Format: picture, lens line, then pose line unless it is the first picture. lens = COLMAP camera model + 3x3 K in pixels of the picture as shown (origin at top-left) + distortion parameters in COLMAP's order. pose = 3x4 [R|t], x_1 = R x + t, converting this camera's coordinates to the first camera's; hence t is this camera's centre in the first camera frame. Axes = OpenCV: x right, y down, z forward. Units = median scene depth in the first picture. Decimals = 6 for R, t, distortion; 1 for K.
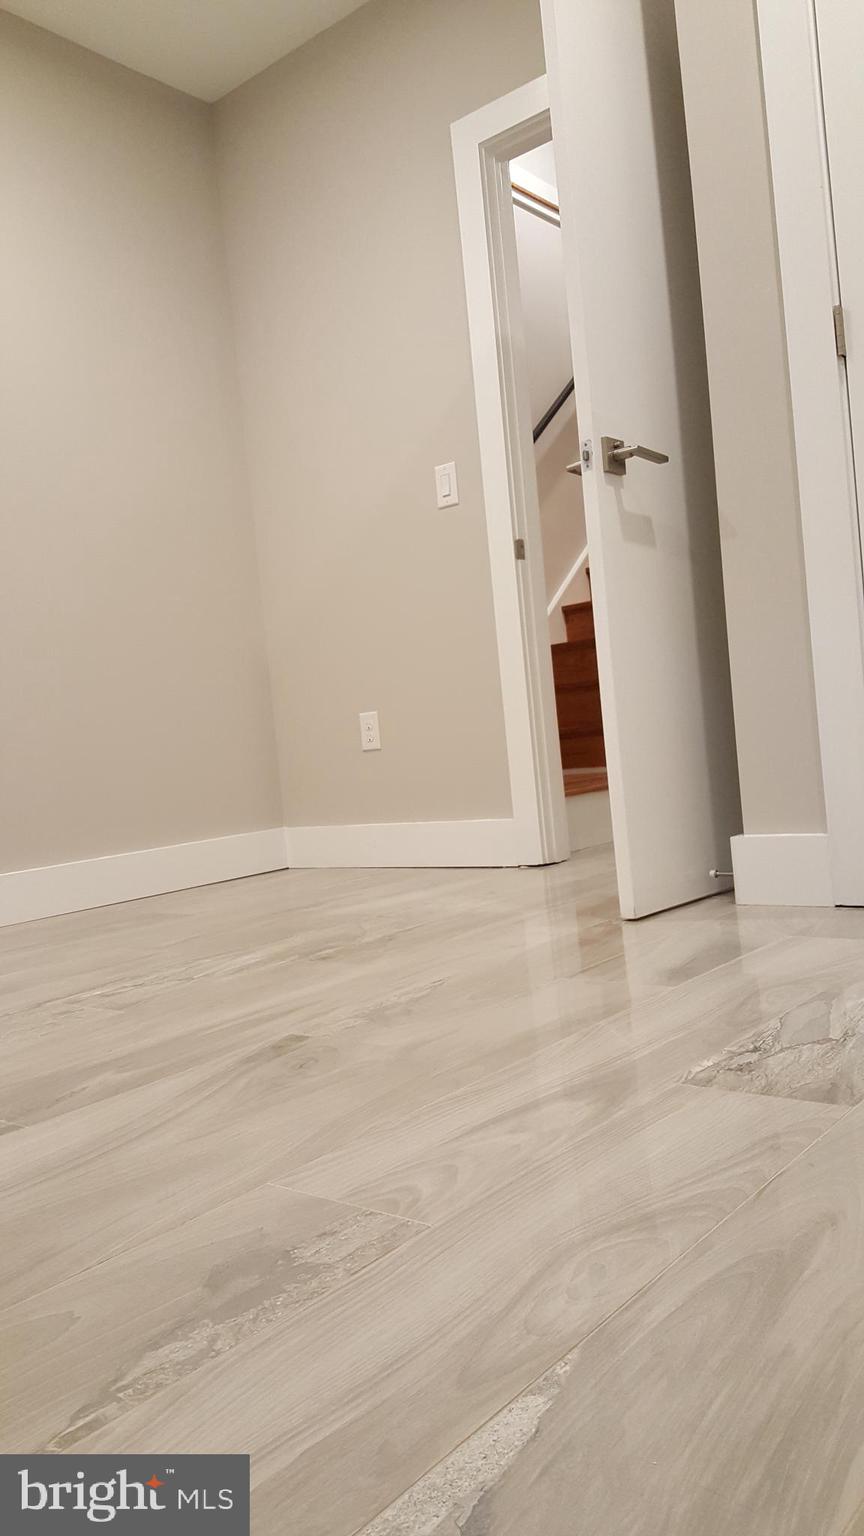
lens RADIAL K [[1126.5, 0, 400.9], [0, 1126.5, 781.2], [0, 0, 1]] dist [0.097964, -0.128493]
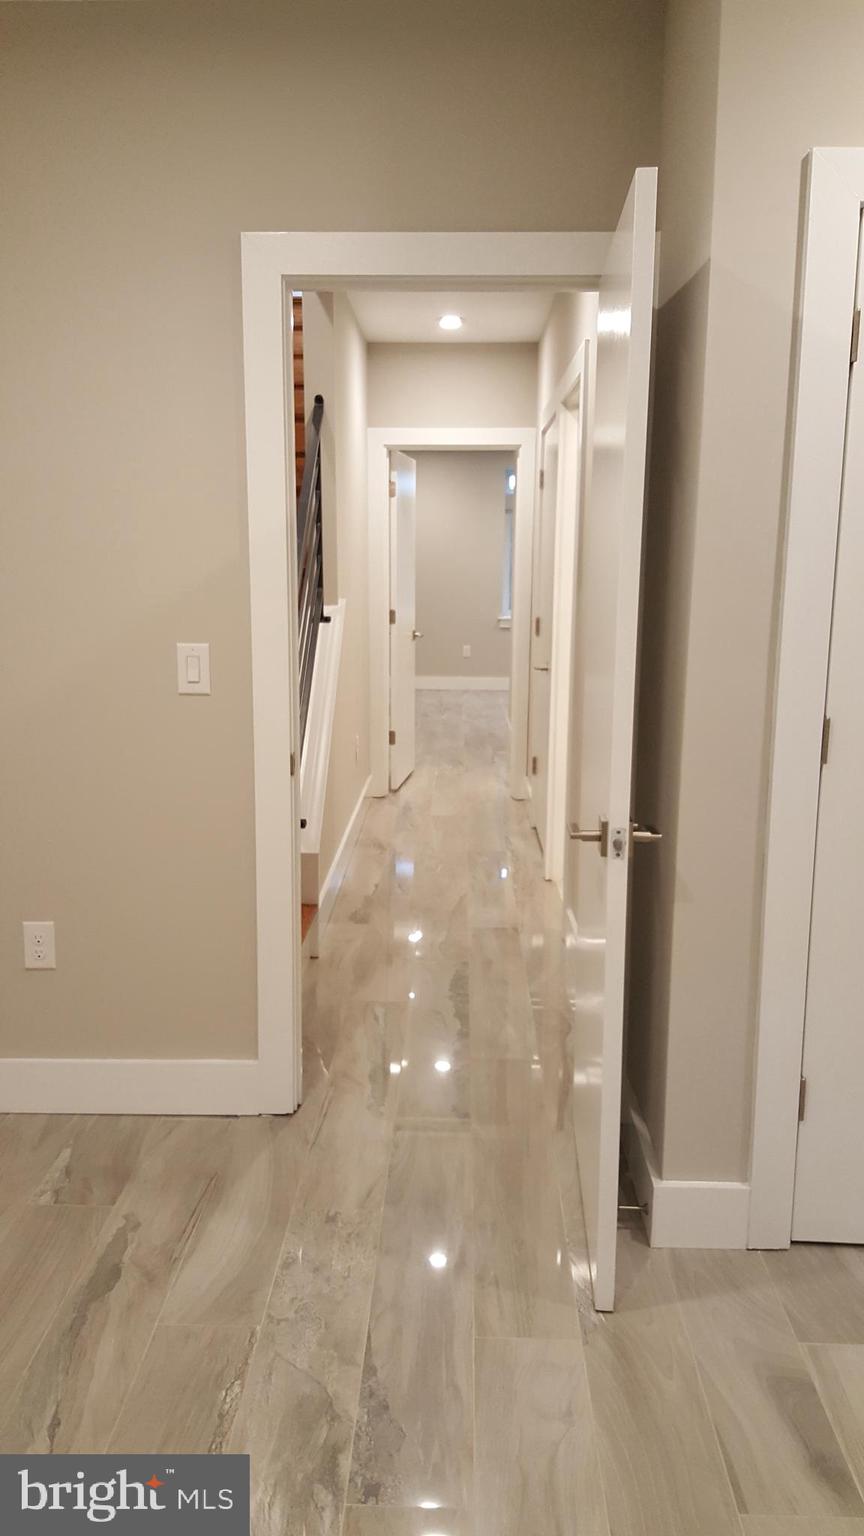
lens RADIAL K [[1126.5, 0, 433.0], [0, 1126.5, 778.1], [0, 0, 1]] dist [0.097964, -0.128493]
pose [[0.763166, -0.010016, 0.646125, -0.514002], [-0.063089, 0.993948, 0.089925, -0.387856], [-0.643115, -0.109392, 0.757916, 0.385602]]
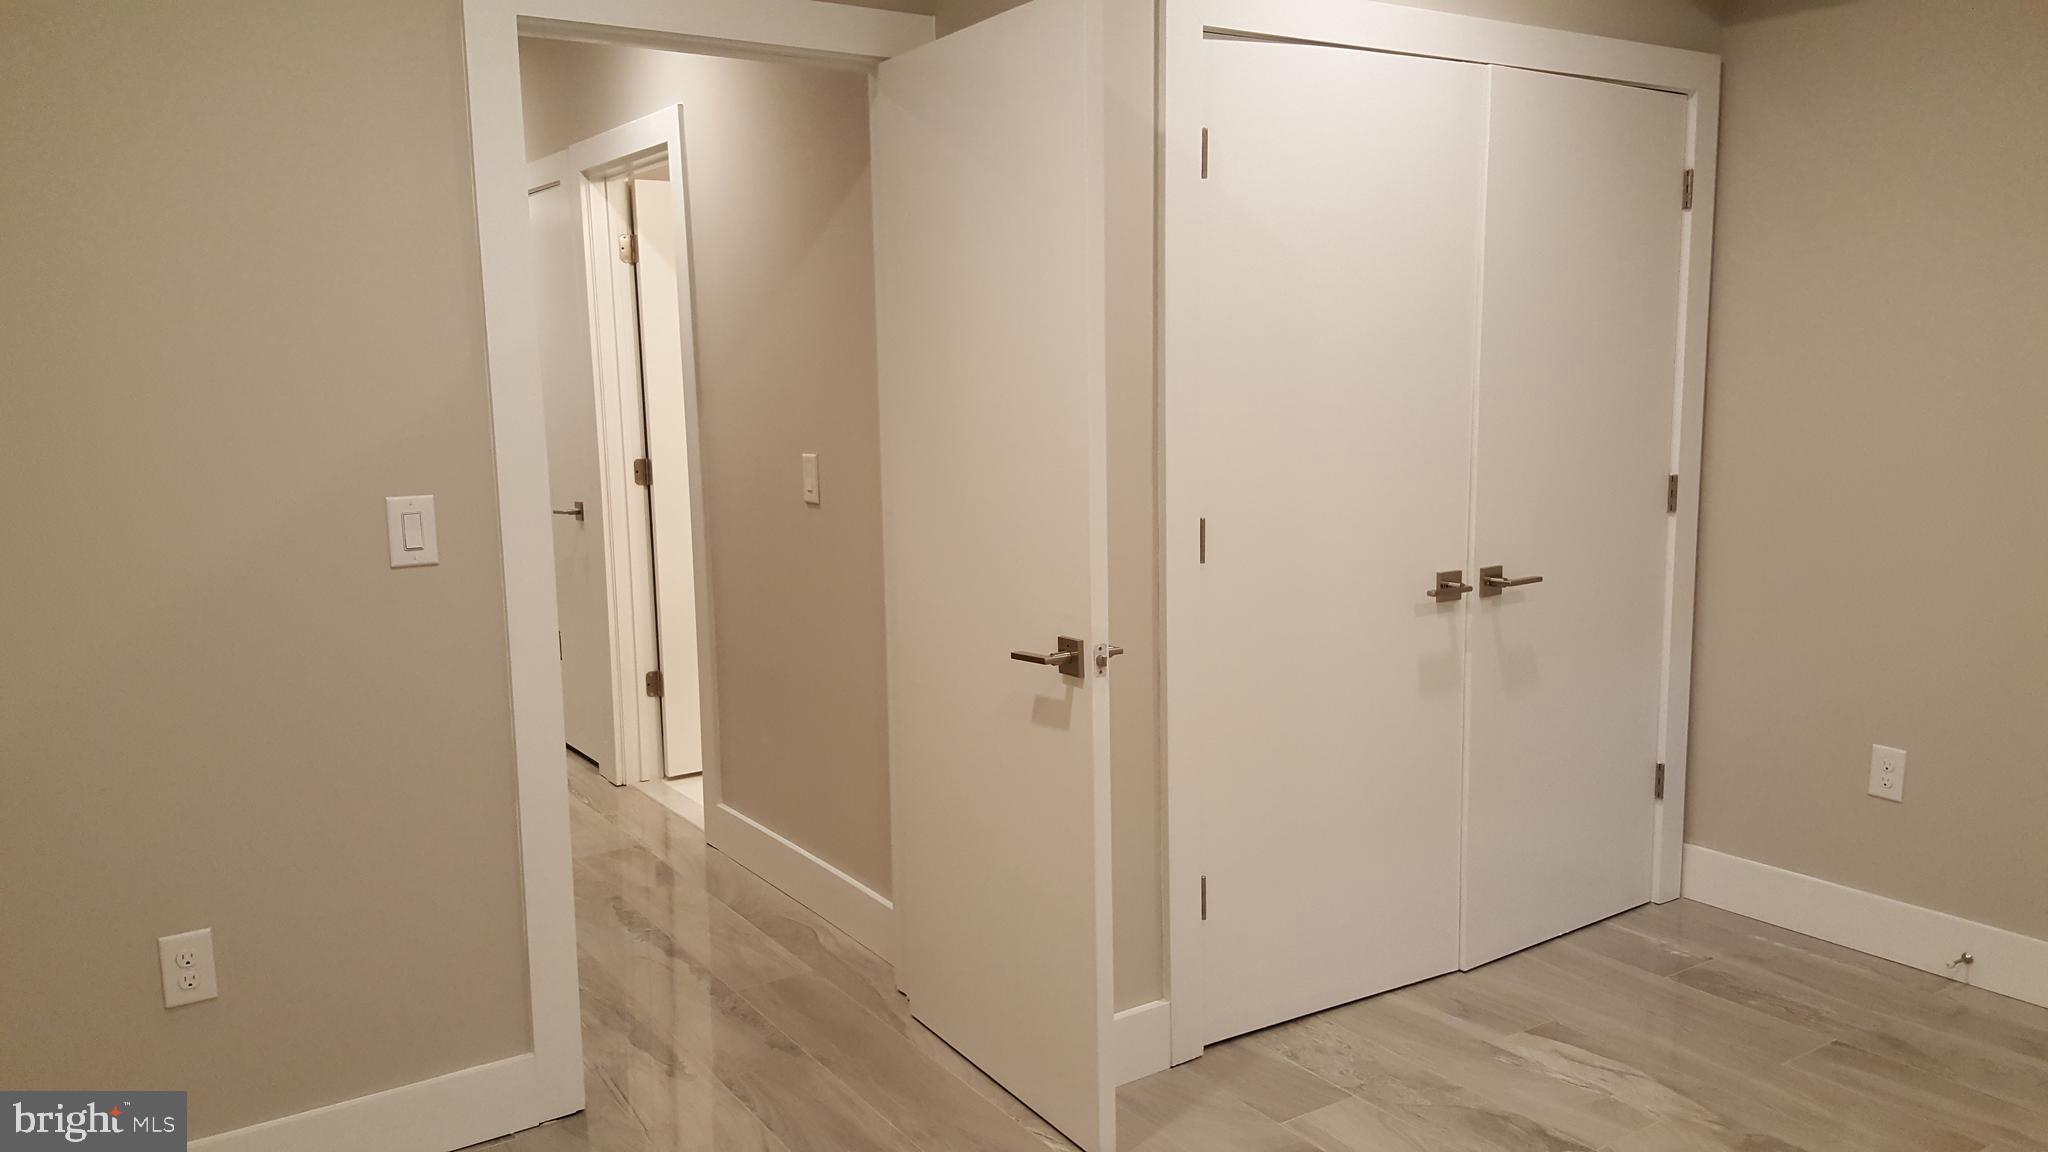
lens RADIAL K [[1502.0, 0, 1008.3], [0, 1502.0, 610.1], [0, 0, 1]] dist [0.097964, -0.128493]
pose [[0.264398, -0.053938, 0.962904, -0.931020], [0.029221, 0.998424, 0.047904, -0.361371], [-0.963971, 0.015471, 0.265558, 0.714346]]
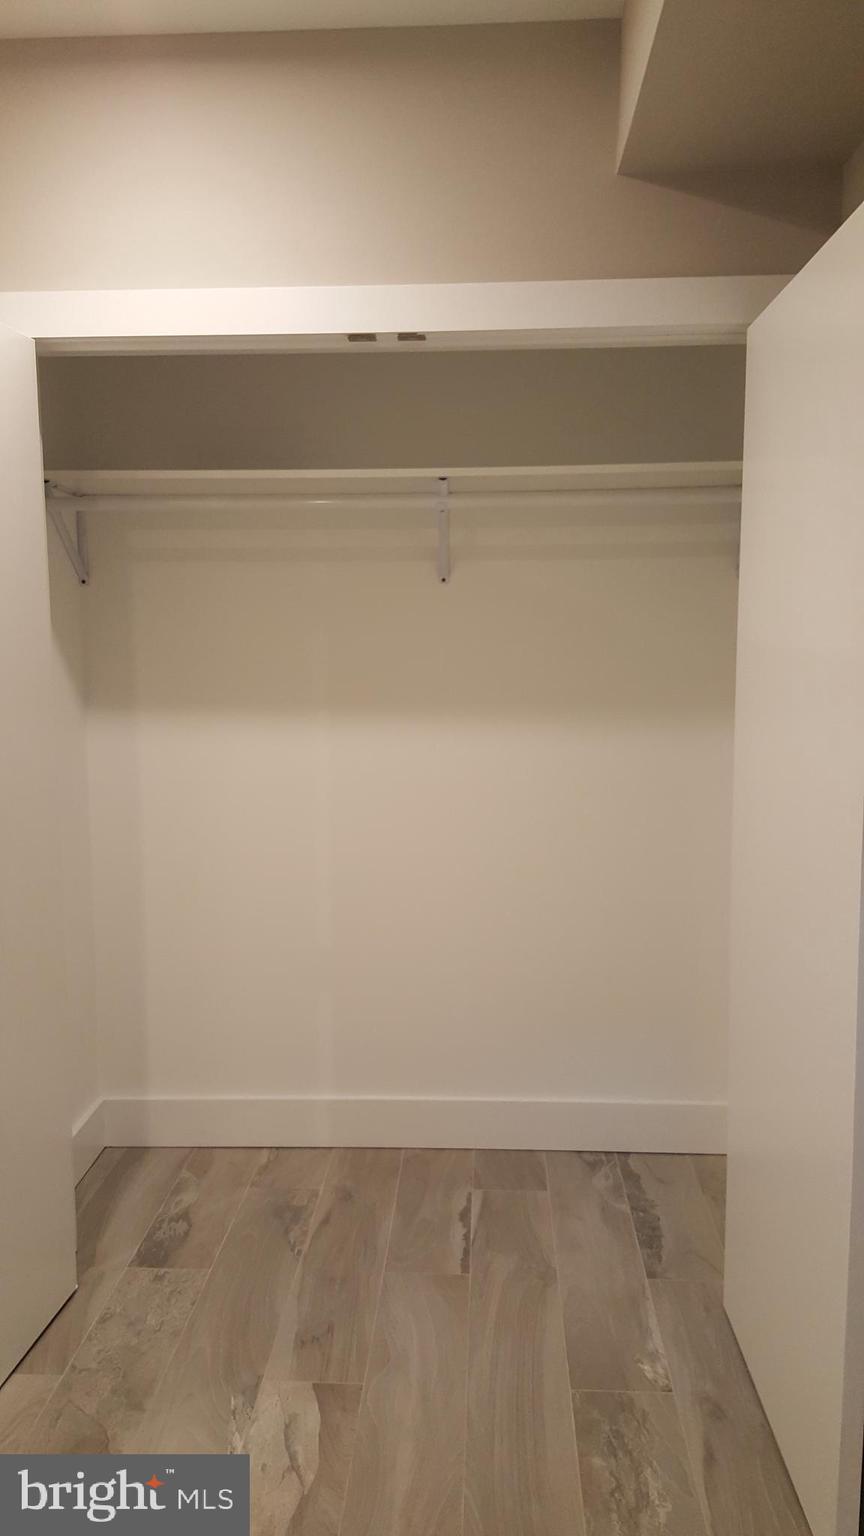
lens RADIAL K [[1126.5, 0, 432.4], [0, 1126.5, 776.7], [0, 0, 1]] dist [0.097964, -0.128493]
pose [[0.780971, 0.031872, 0.623754, -0.024201], [-0.051666, 0.998571, 0.013665, -0.414579], [-0.622427, -0.042899, 0.781502, -0.138806]]
